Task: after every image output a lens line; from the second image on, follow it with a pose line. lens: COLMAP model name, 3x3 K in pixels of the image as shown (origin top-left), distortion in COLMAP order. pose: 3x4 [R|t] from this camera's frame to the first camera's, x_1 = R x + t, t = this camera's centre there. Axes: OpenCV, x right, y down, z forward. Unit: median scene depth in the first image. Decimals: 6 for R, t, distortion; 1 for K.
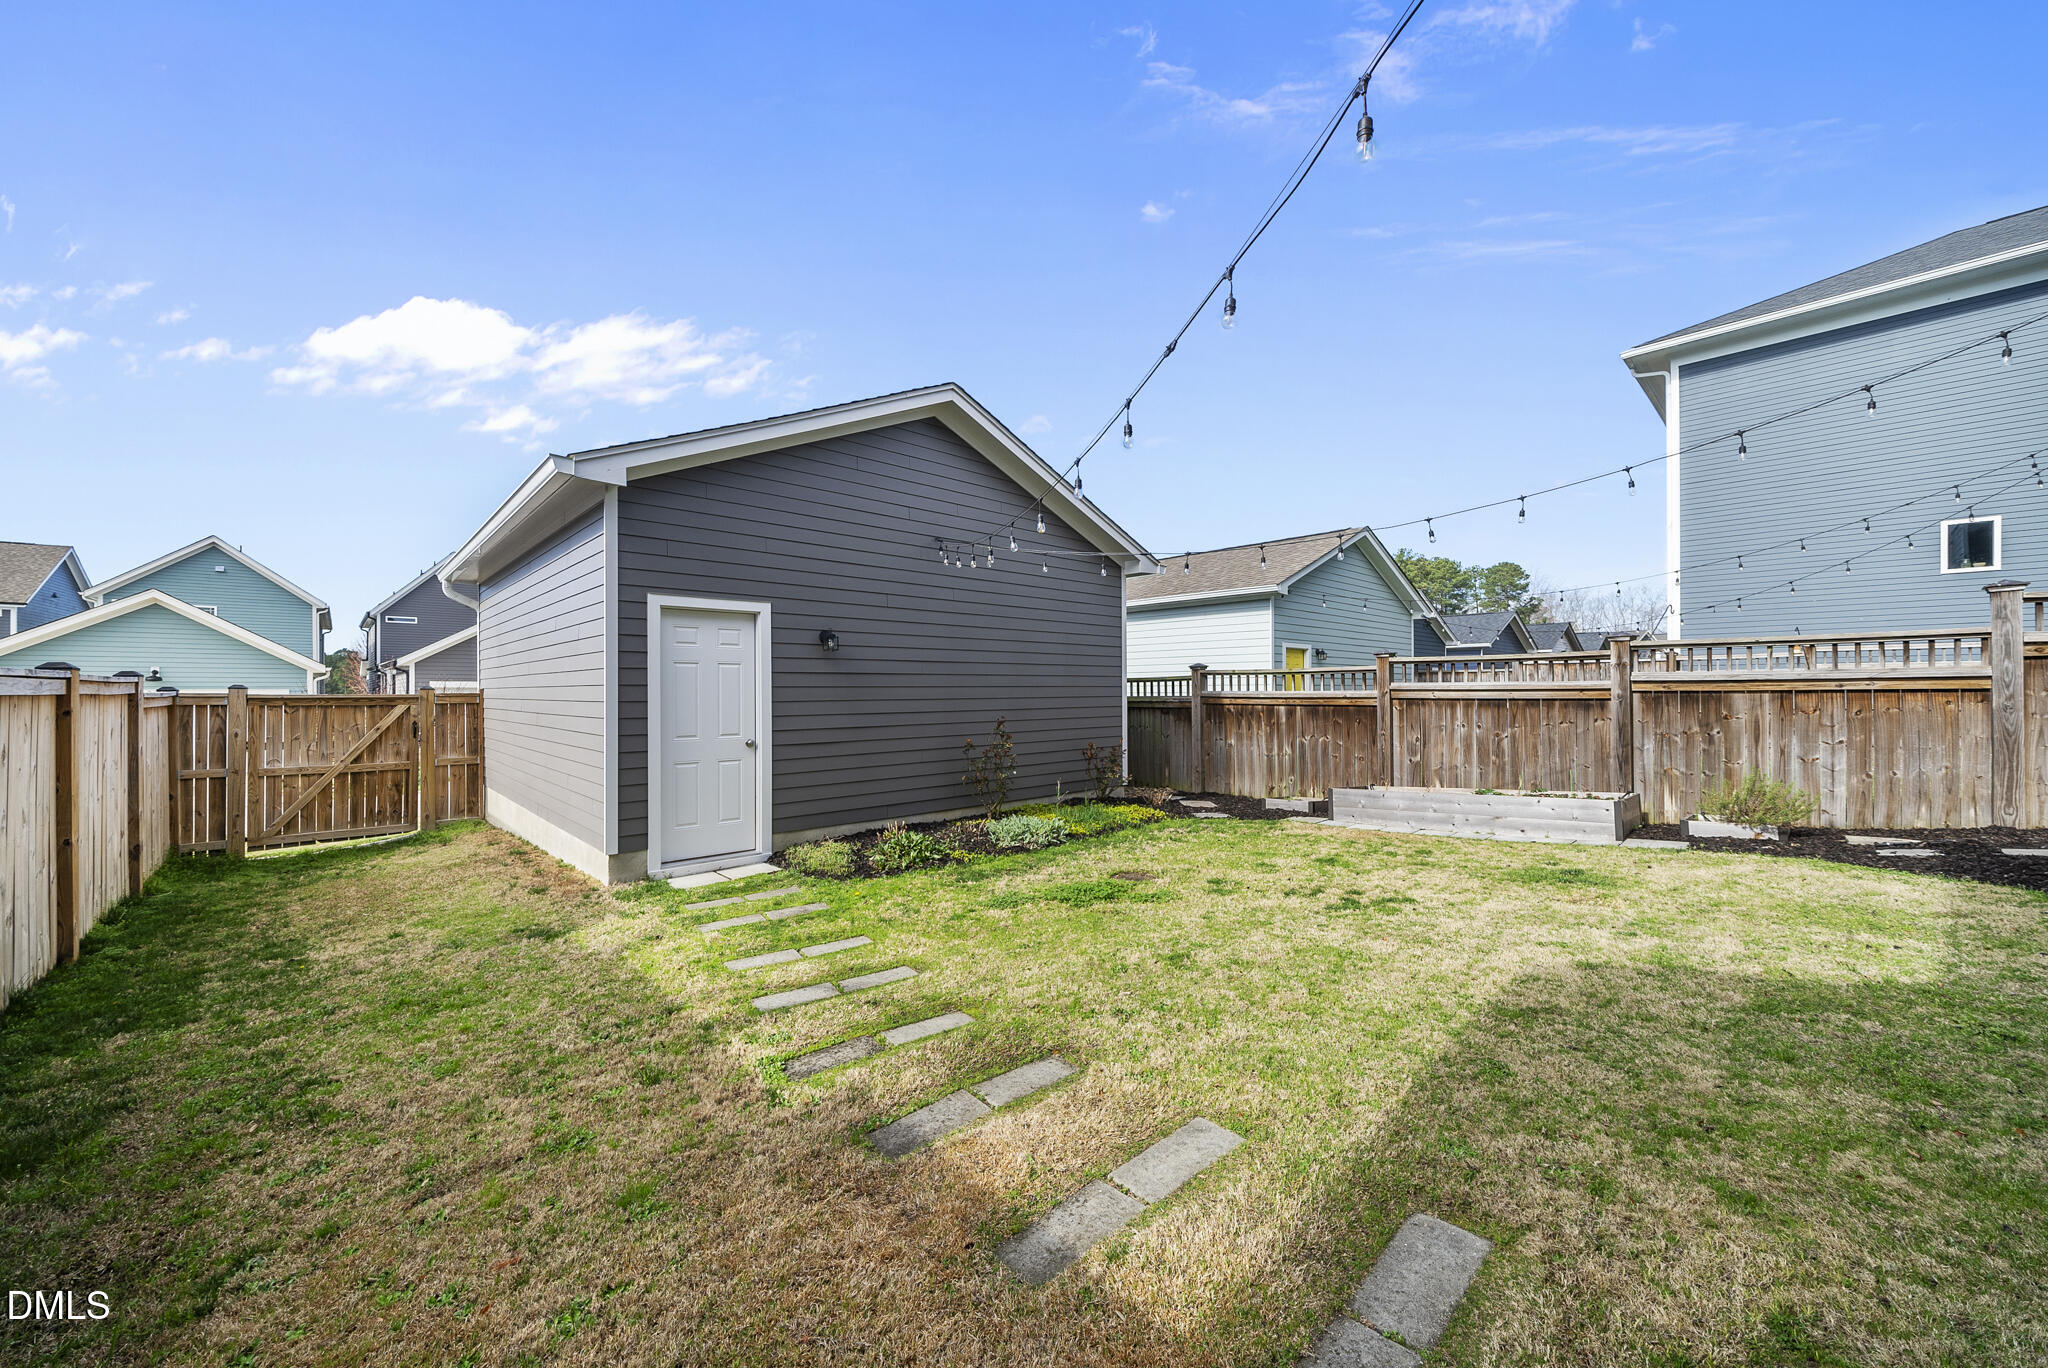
lens RADIAL K [[753.5, 0, 1022.2], [0, 753.5, 692.4], [0, 0, 1]] dist [-0.007294, 0.000608]
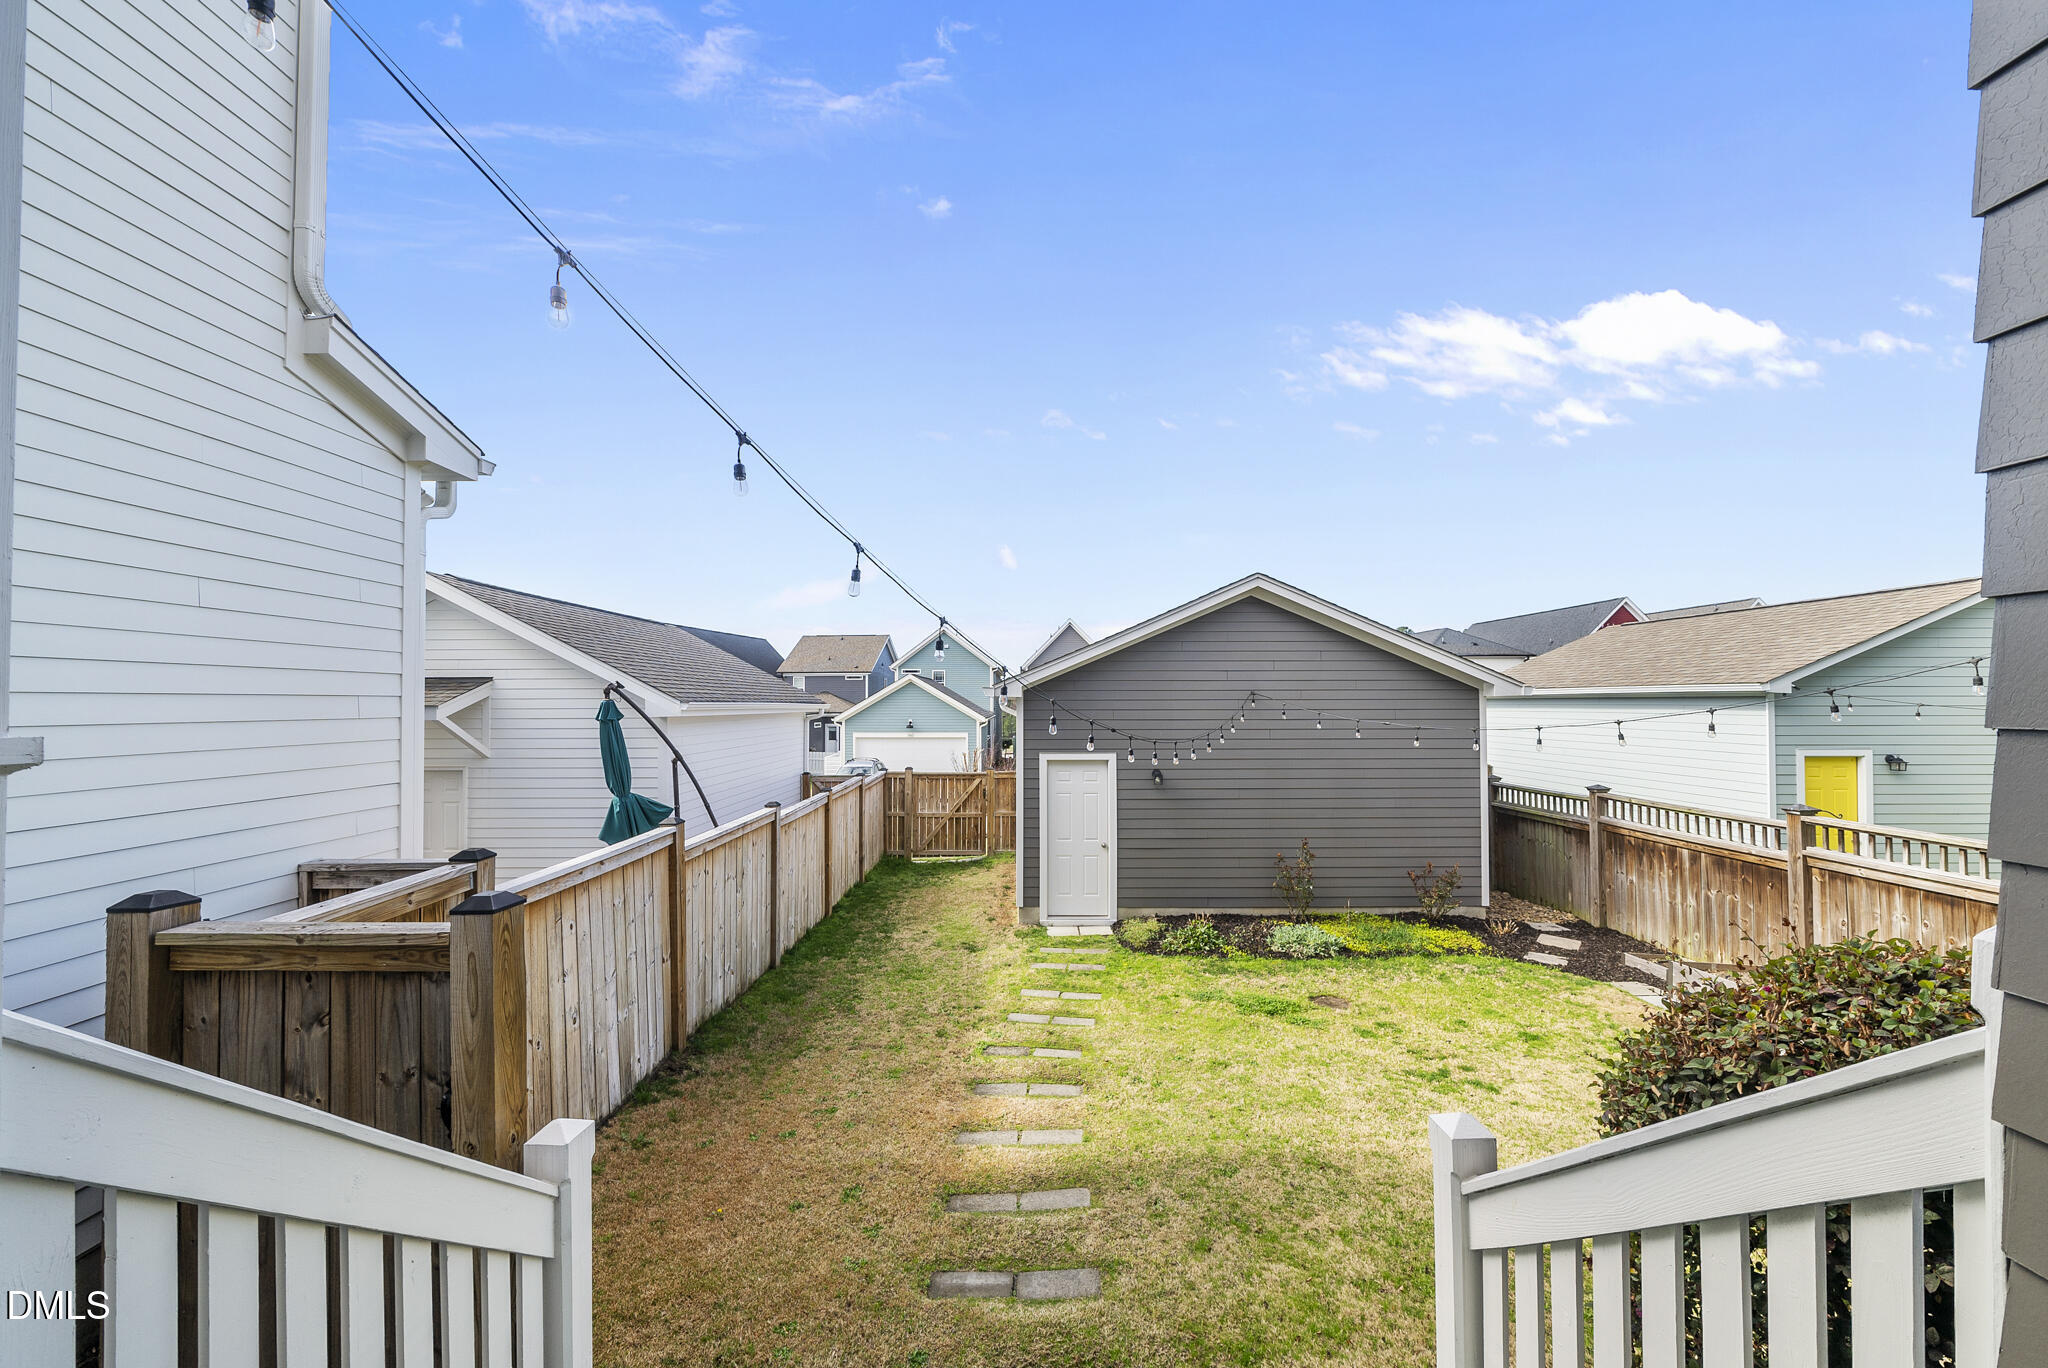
lens RADIAL K [[753.5, 0, 1023.8], [0, 753.5, 694.3], [0, 0, 1]] dist [-0.007294, 0.000608]
pose [[0.734040, -0.005361, -0.679086, 0.533876], [-0.003848, 0.999920, -0.012053, -0.210798], [0.679096, 0.011461, 0.733960, -0.222543]]
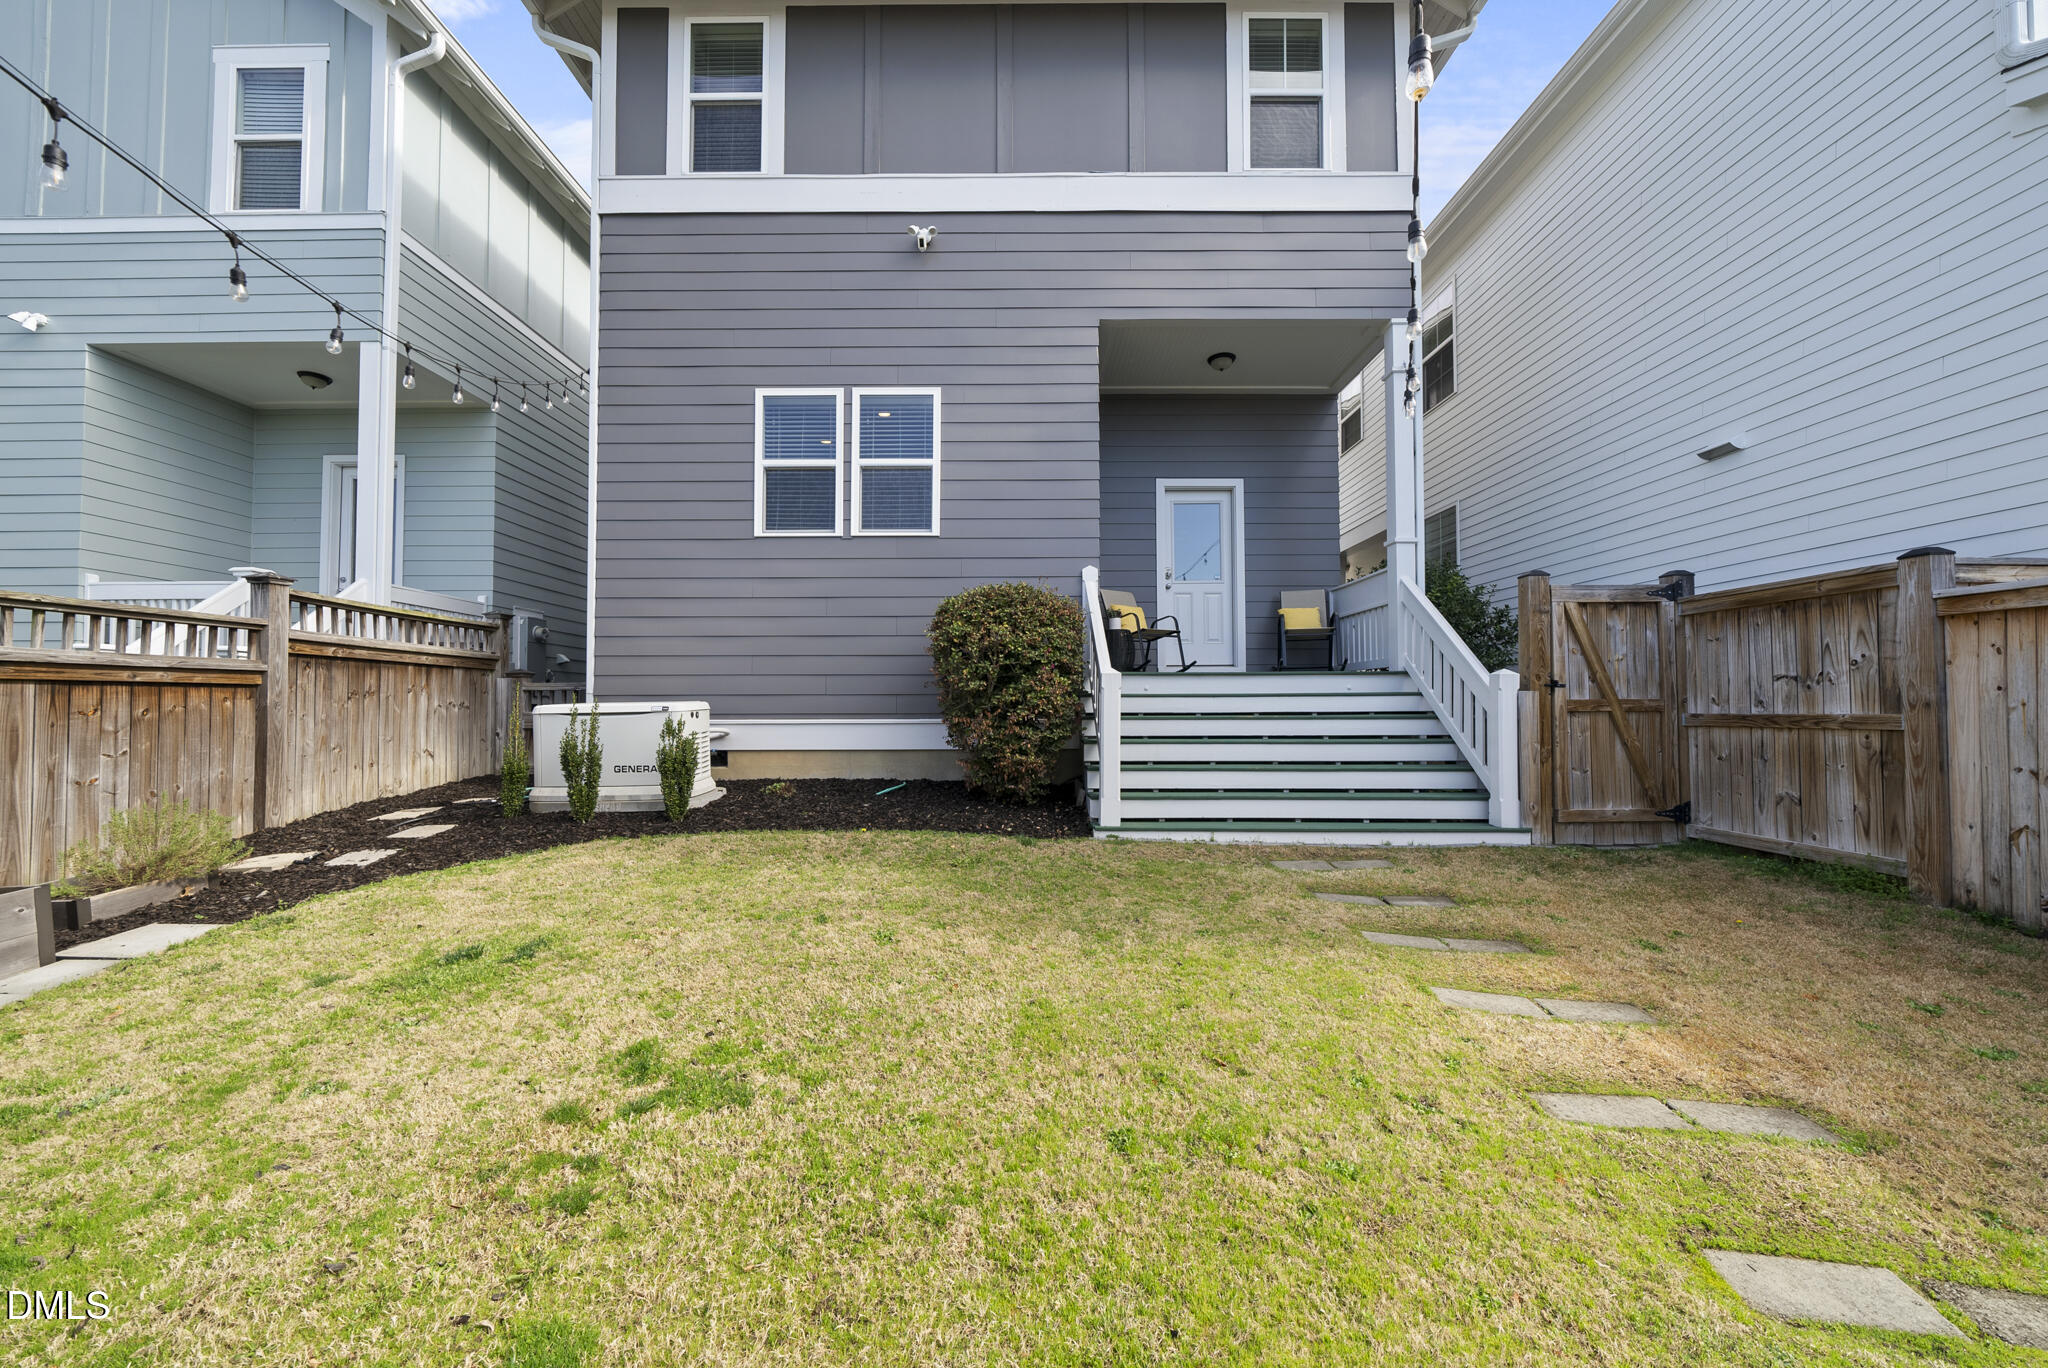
lens RADIAL K [[753.5, 0, 1019.2], [0, 753.5, 691.3], [0, 0, 1]] dist [-0.007294, 0.000608]
pose [[-0.728091, 0.019613, 0.685200, -0.036267], [0.006510, 0.999743, -0.021698, 0.024731], [-0.685450, -0.011337, -0.728032, 0.837580]]
